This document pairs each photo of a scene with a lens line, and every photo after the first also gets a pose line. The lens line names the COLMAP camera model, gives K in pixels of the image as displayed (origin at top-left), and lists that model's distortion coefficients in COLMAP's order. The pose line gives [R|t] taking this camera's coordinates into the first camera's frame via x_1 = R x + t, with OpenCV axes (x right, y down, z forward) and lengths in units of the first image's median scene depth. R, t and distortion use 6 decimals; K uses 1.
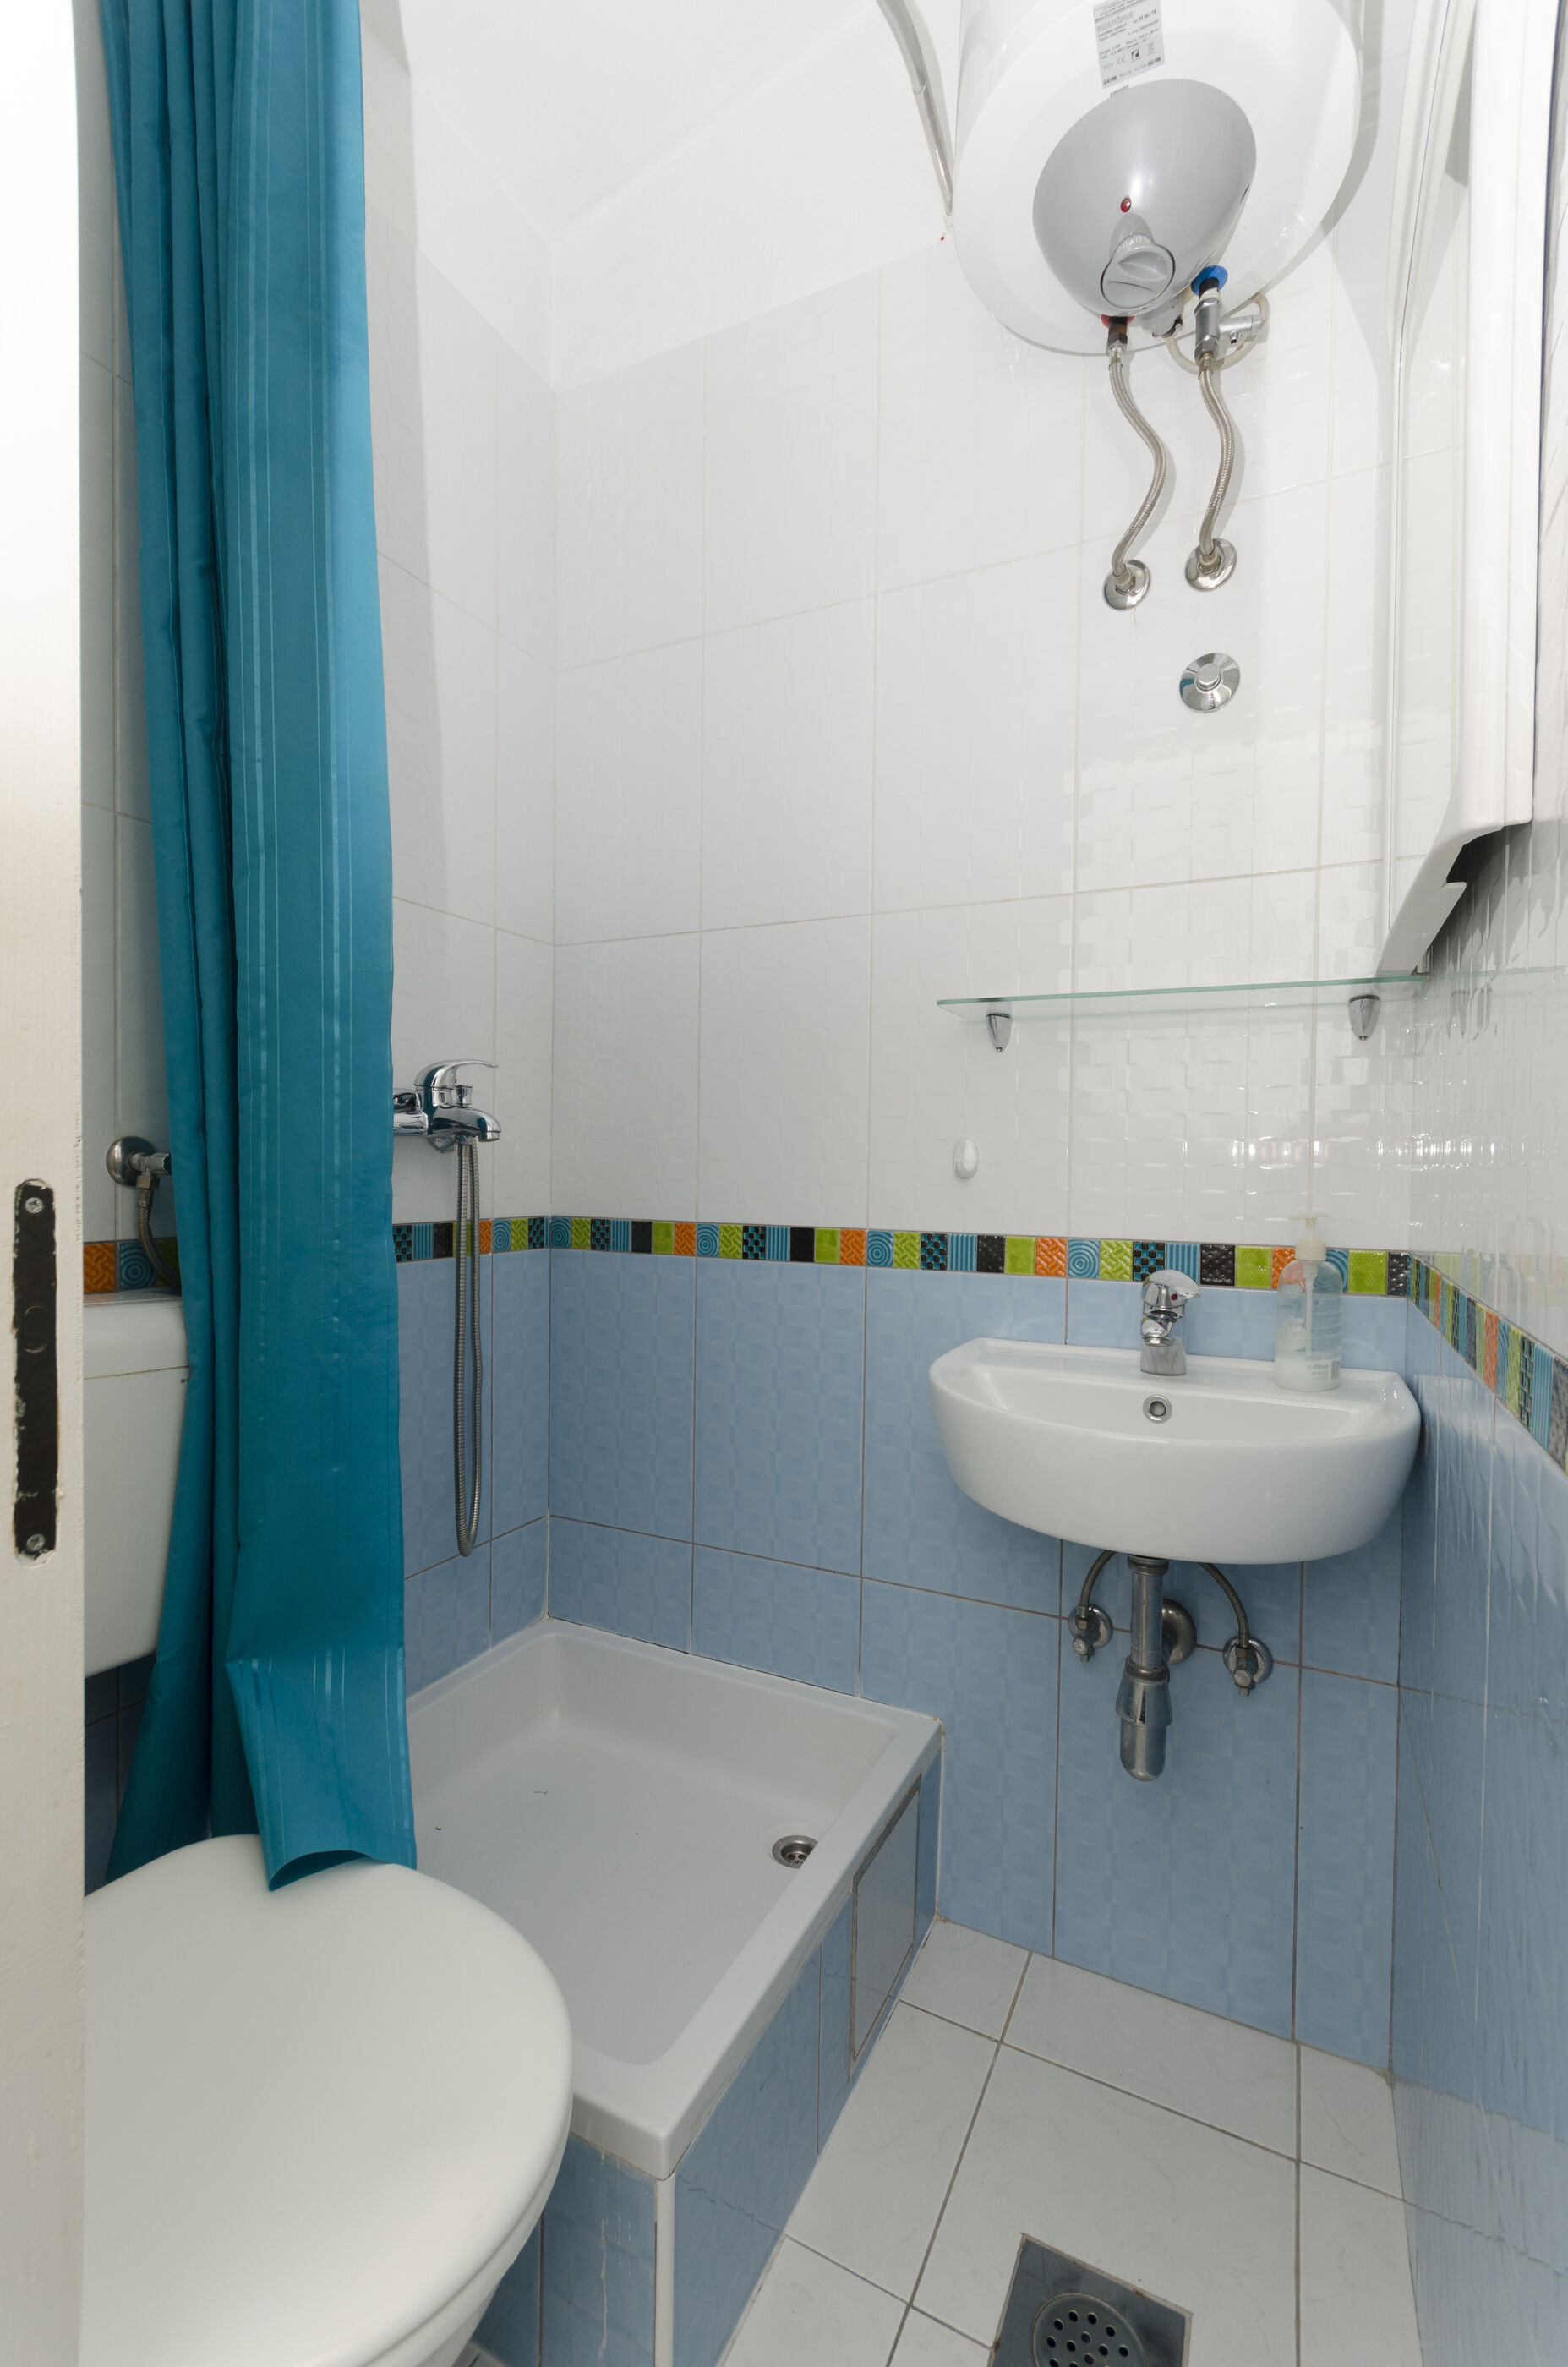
lens RADIAL K [[1031.7, 0, 783.7], [0, 1031.7, 1187.4], [0, 0, 1]] dist [0.001660, 0.002046]
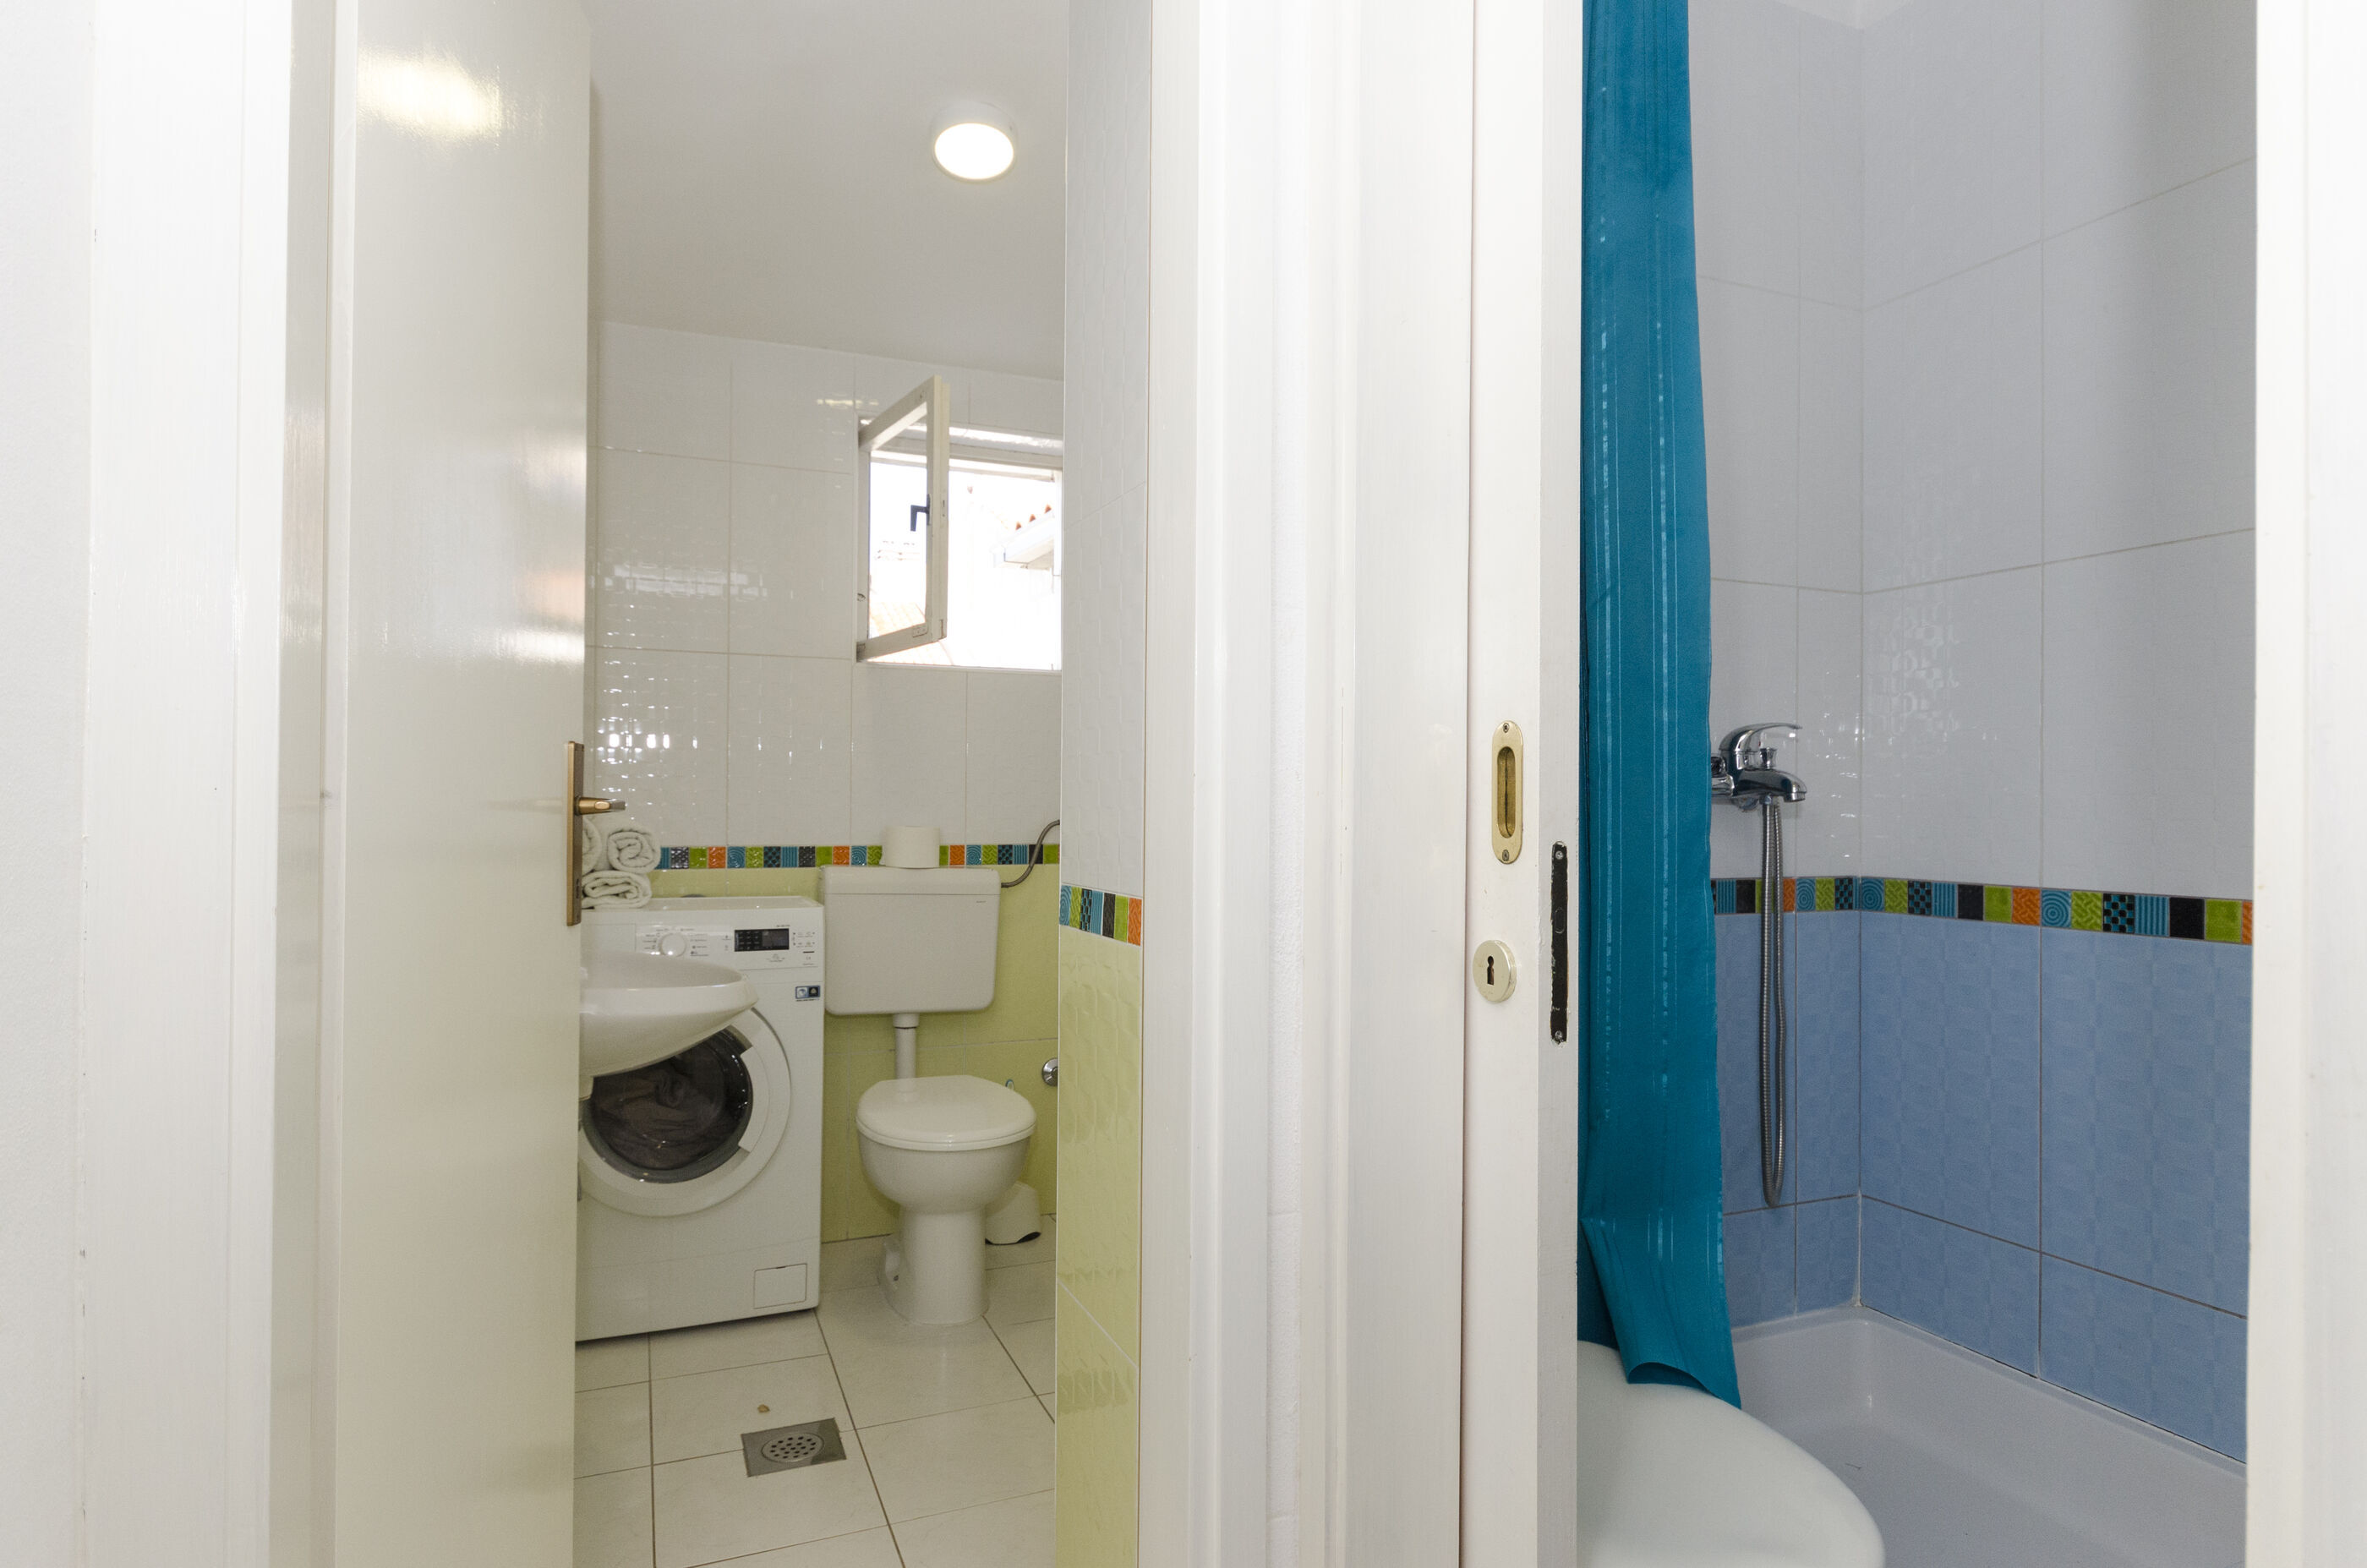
lens RADIAL K [[1297.0, 0, 1182.3], [0, 1297.0, 795.3], [0, 0, 1]] dist [0.004692, -0.002498]
pose [[0.762623, -0.012480, -0.646723, 0.081439], [-0.010577, 0.999440, -0.031759, -0.002772], [0.646756, 0.031061, 0.762064, -0.358149]]
